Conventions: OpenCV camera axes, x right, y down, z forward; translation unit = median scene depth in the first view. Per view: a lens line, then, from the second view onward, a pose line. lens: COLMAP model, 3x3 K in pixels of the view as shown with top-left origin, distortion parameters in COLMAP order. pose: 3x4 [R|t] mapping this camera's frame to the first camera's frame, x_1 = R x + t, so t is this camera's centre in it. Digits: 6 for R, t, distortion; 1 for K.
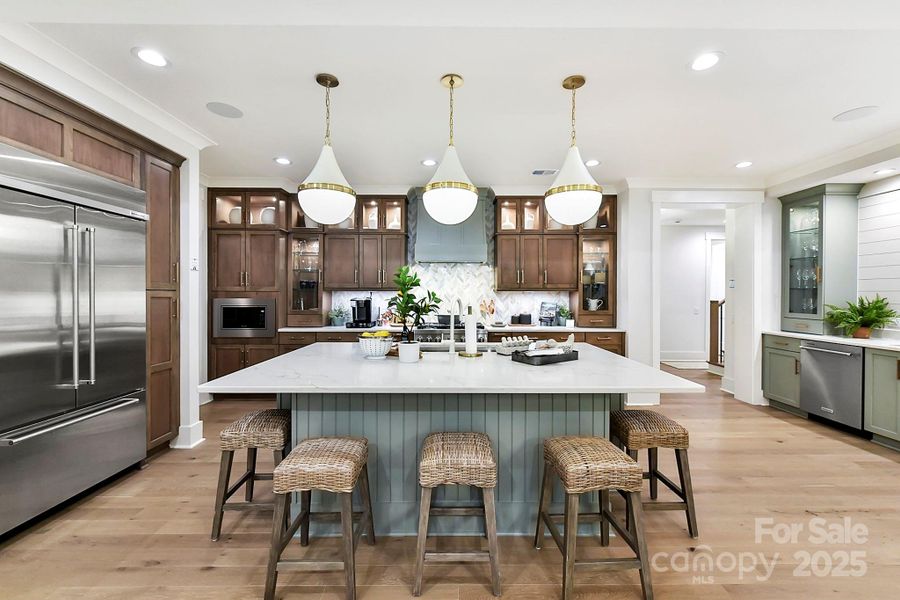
lens RADIAL K [[364.5, 0, 450.0], [0, 364.5, 300.0], [0, 0, 1]] dist [0.001032, -0.000009]
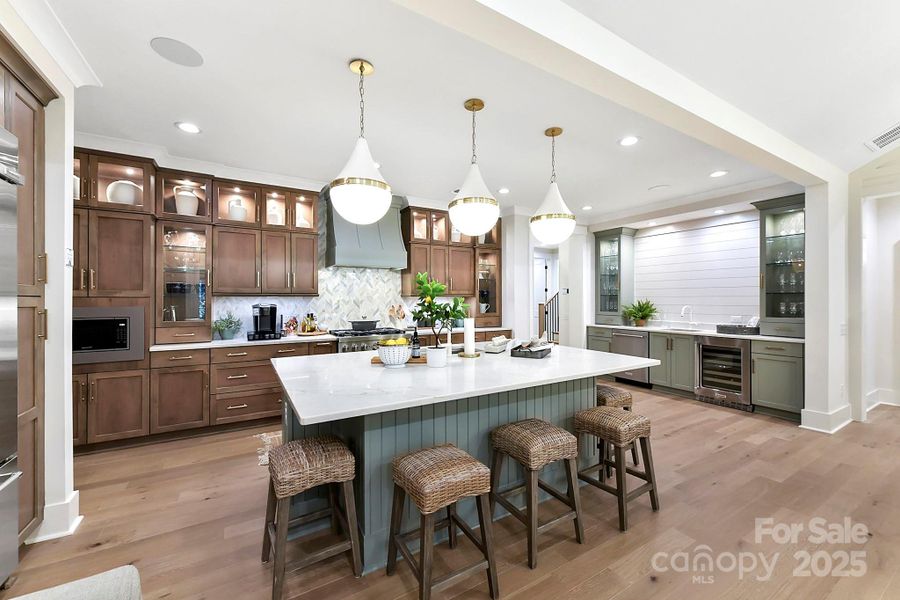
lens RADIAL K [[356.9, 0, 451.2], [0, 356.9, 302.8], [0, 0, 1]] dist [-0.000655, 0.000164]
pose [[0.861992, -0.008589, 0.506849, -0.297061], [0.011600, 0.999929, -0.002783, -0.002677], [-0.506789, 0.008278, 0.862030, 0.059603]]
